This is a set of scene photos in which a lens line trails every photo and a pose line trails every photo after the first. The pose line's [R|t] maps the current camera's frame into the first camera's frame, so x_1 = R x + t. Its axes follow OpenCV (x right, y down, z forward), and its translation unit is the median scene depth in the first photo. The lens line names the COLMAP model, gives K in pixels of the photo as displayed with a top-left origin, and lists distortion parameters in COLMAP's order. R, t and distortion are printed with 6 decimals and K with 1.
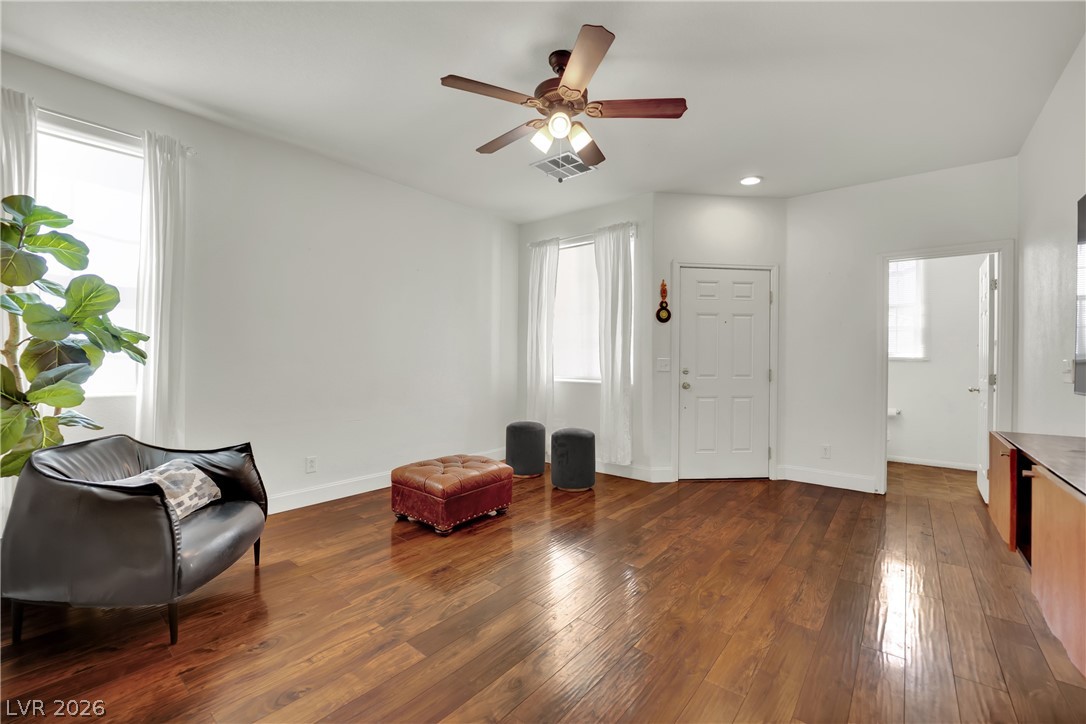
lens RADIAL K [[446.3, 0, 536.2], [0, 446.3, 362.9], [0, 0, 1]] dist [-0.017860, 0.000232]
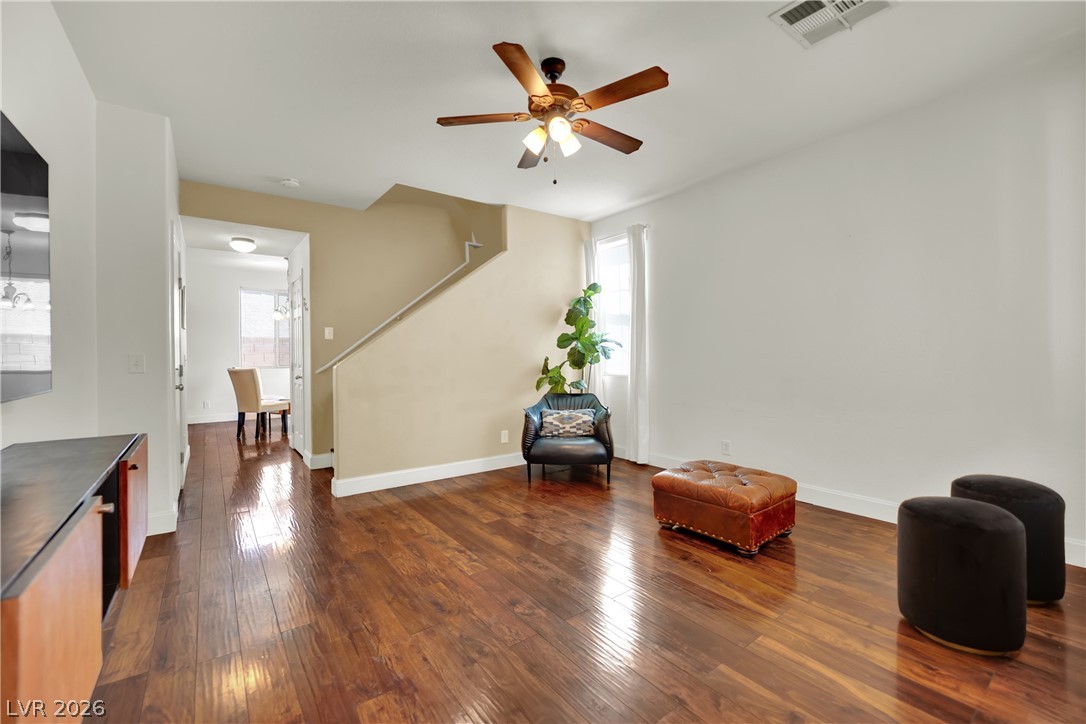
lens RADIAL K [[446.3, 0, 536.2], [0, 446.3, 362.9], [0, 0, 1]] dist [-0.017860, 0.000232]
pose [[-0.237932, 0.007325, -0.971254, 1.153948], [-0.000980, 0.999969, 0.007782, 0.007861], [0.971281, 0.002803, -0.237917, 1.311644]]
